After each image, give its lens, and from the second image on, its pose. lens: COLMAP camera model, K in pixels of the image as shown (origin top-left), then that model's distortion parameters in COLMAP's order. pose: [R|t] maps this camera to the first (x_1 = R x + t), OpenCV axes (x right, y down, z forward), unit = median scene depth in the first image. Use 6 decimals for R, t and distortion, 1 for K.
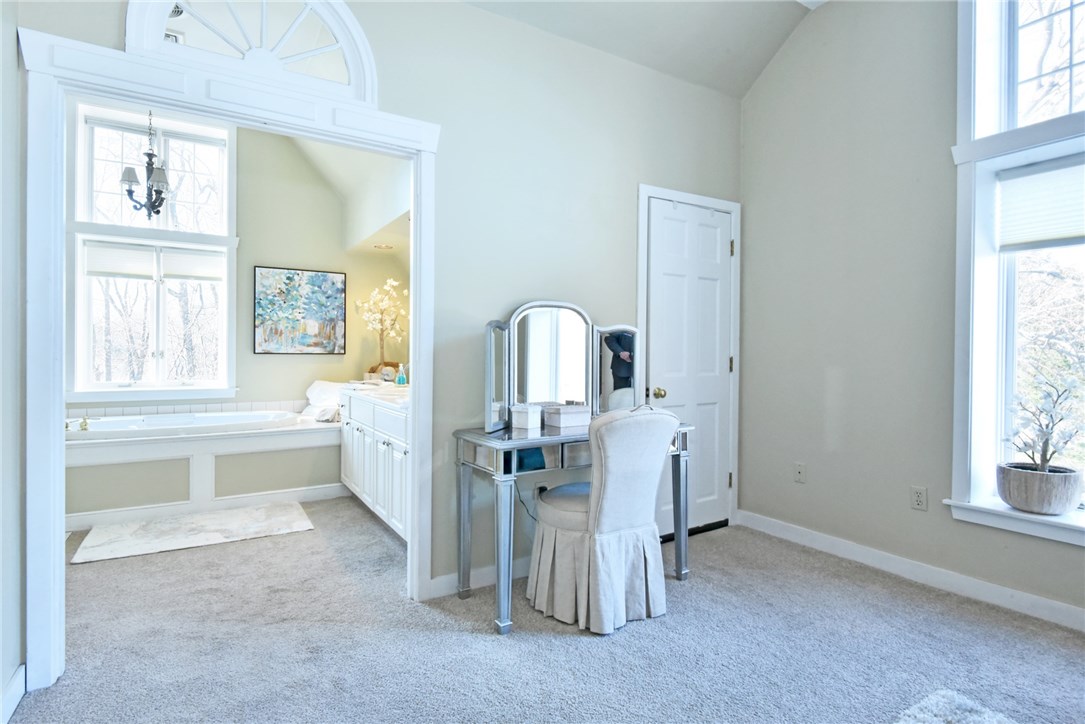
lens RADIAL K [[545.8, 0, 543.2], [0, 545.8, 360.8], [0, 0, 1]] dist [0.002440, -0.006116]
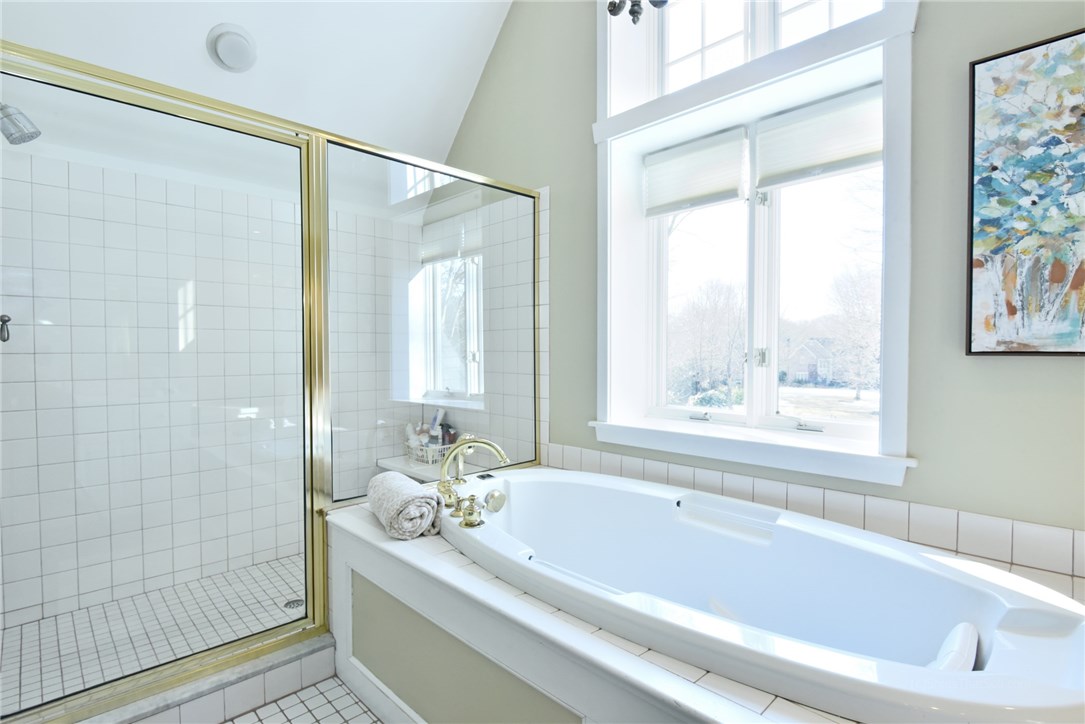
lens RADIAL K [[531.8, 0, 539.3], [0, 531.8, 360.7], [0, 0, 1]] dist [-0.004489, -0.004267]
pose [[0.216699, 0.008681, -0.976200, -0.293582], [-0.009863, 0.999929, 0.006703, -0.009333], [0.976189, 0.008175, 0.216769, 0.701954]]
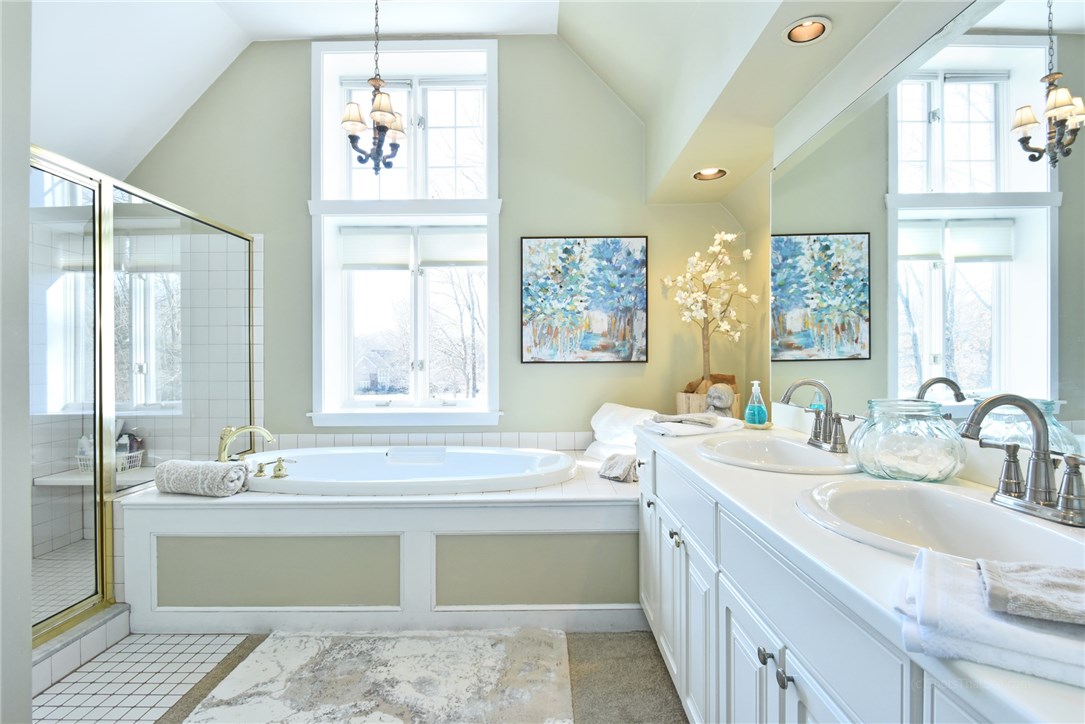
lens RADIAL K [[526.8, 0, 535.3], [0, 526.8, 359.2], [0, 0, 1]] dist [-0.020107, -0.000627]
pose [[0.844105, -0.013957, -0.535996, -0.154704], [0.004627, 0.999814, -0.018747, -0.005357], [0.536158, 0.013345, 0.844012, 0.441885]]
